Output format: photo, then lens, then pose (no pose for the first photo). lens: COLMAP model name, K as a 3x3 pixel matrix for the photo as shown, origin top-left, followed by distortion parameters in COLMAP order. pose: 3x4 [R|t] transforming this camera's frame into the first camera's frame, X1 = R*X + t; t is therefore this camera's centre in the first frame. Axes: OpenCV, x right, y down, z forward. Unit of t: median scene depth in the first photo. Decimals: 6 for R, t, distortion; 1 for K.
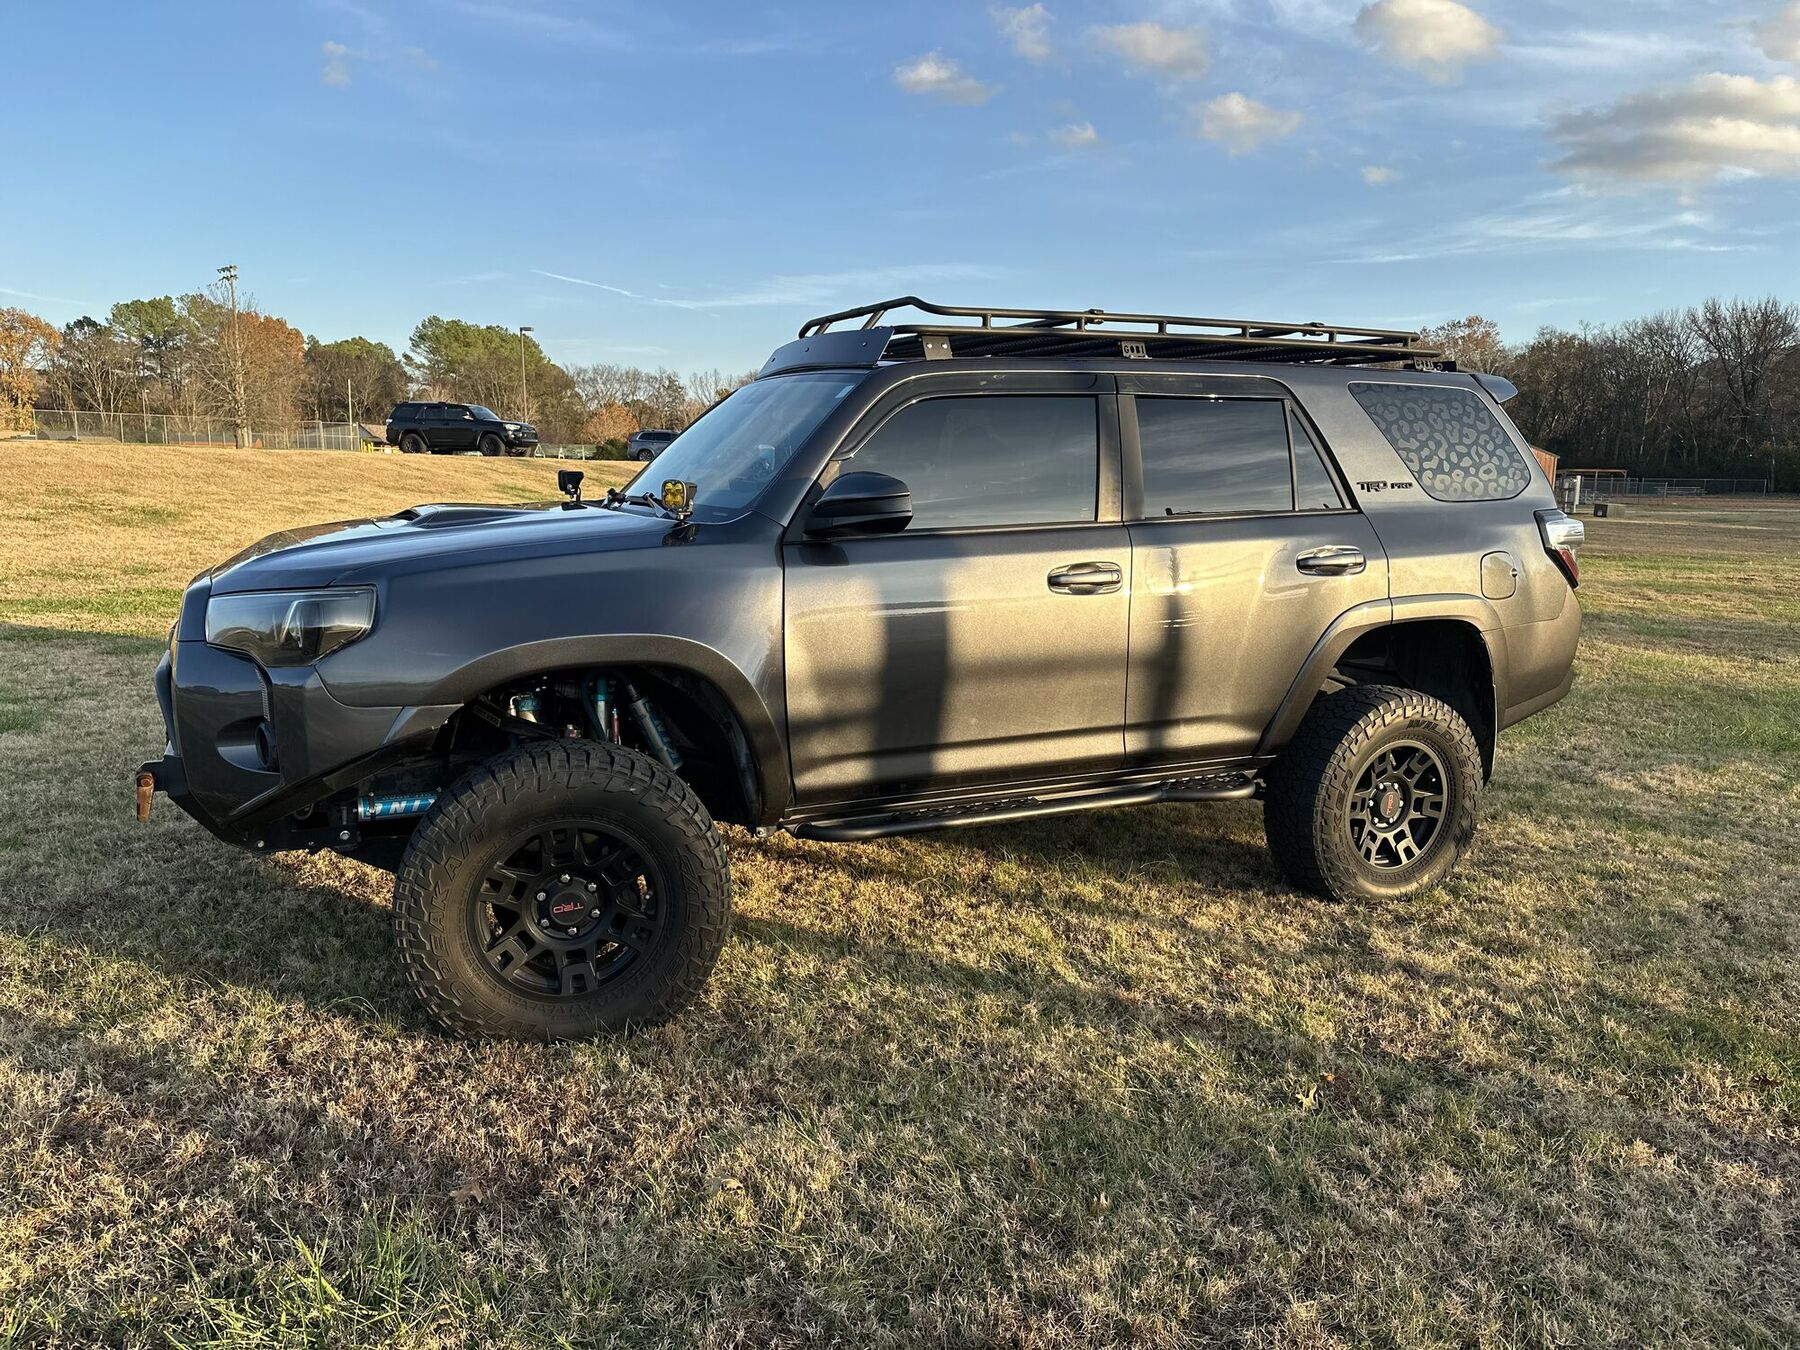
lens RADIAL K [[1245.9, 0, 887.2], [0, 1245.9, 701.2], [0, 0, 1]] dist [0.067310, -0.080568]
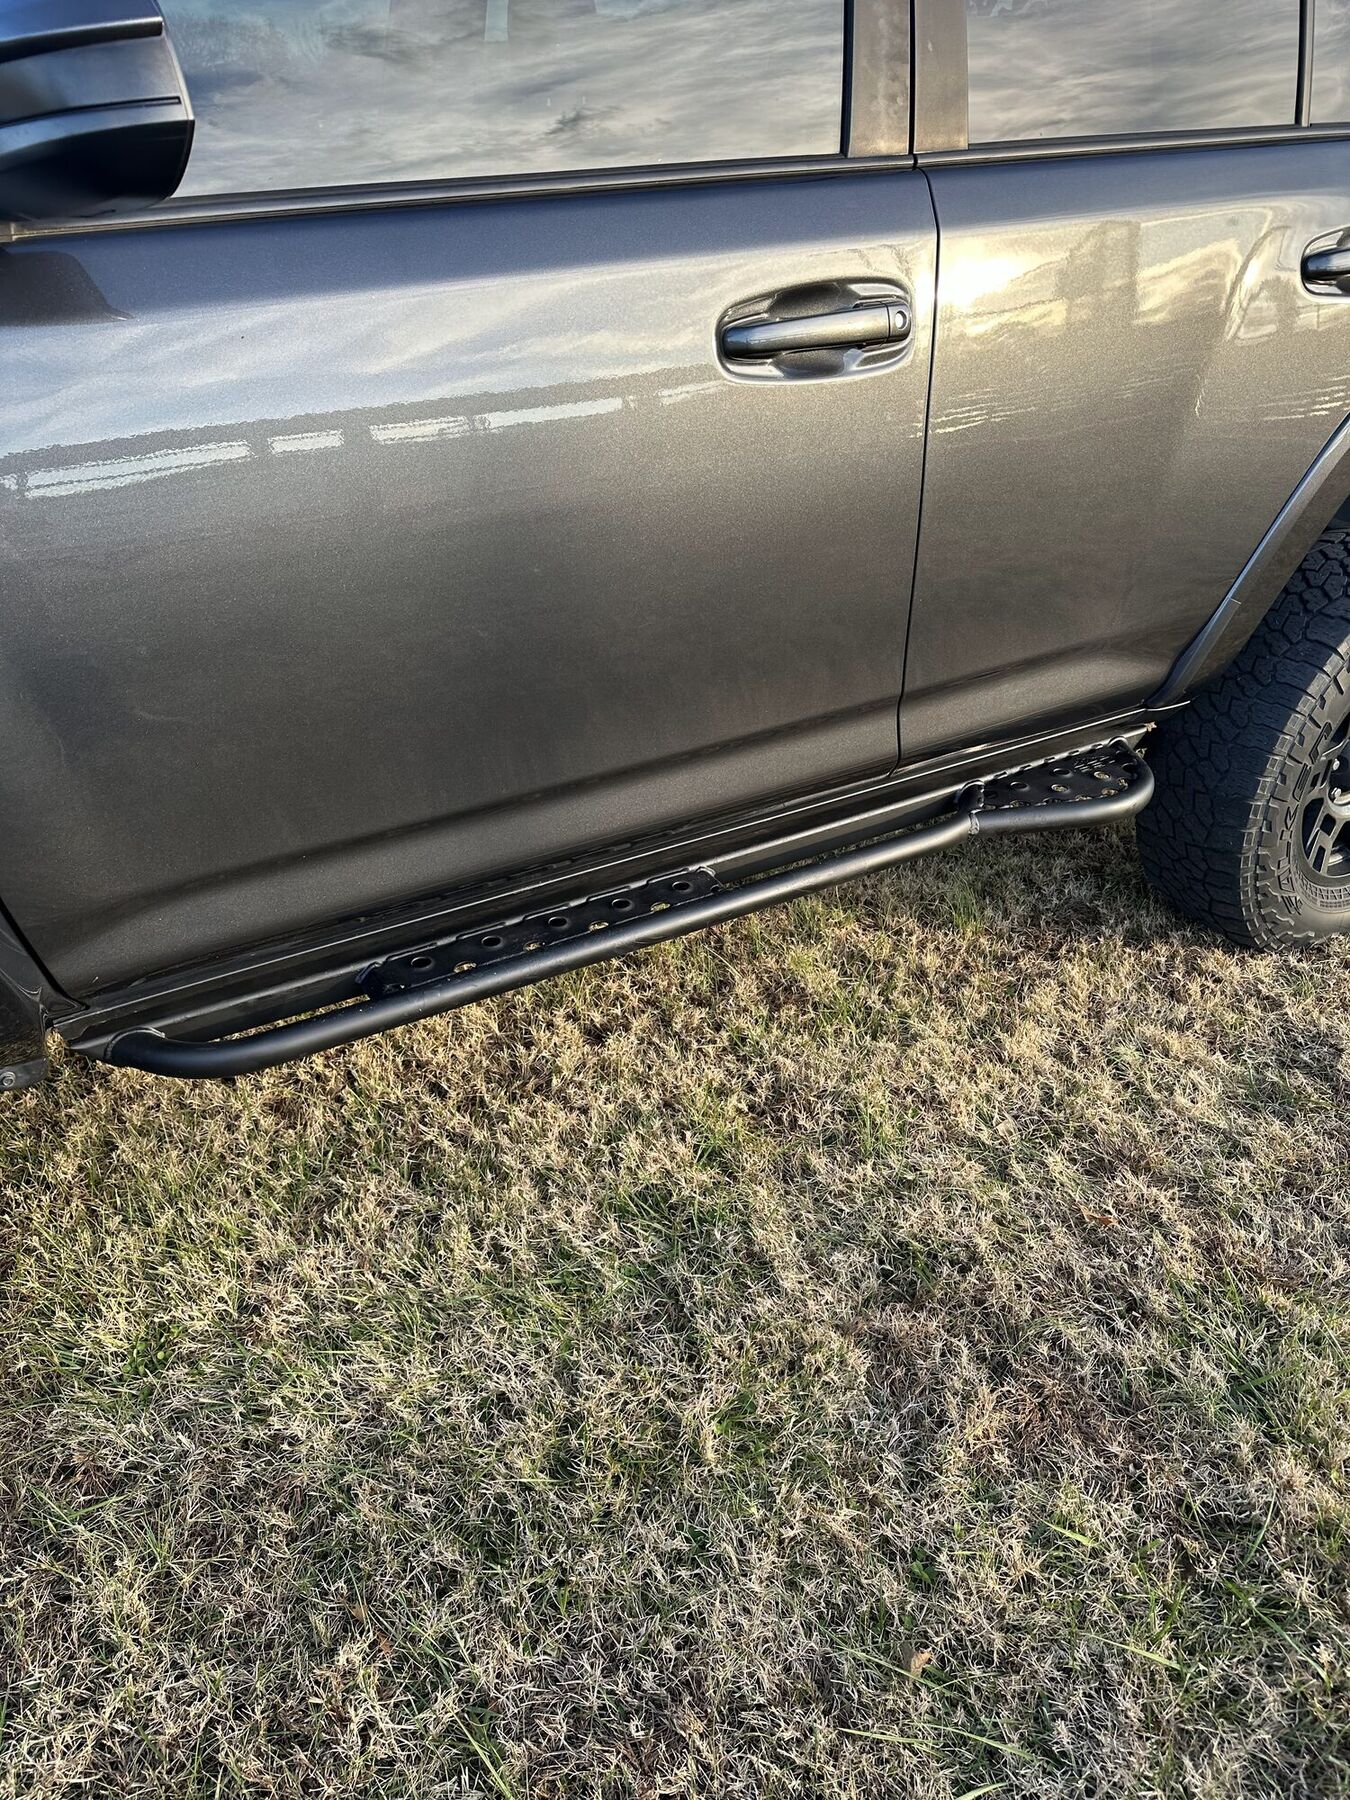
lens RADIAL K [[1245.9, 0, 675.4], [0, 1245.9, 906.5], [0, 0, 1]] dist [0.067310, -0.080568]
pose [[0.995973, -0.063072, 0.063716, 0.069256], [0.036251, 0.933315, 0.357224, -0.063599], [-0.081998, -0.353476, 0.931843, 0.507545]]
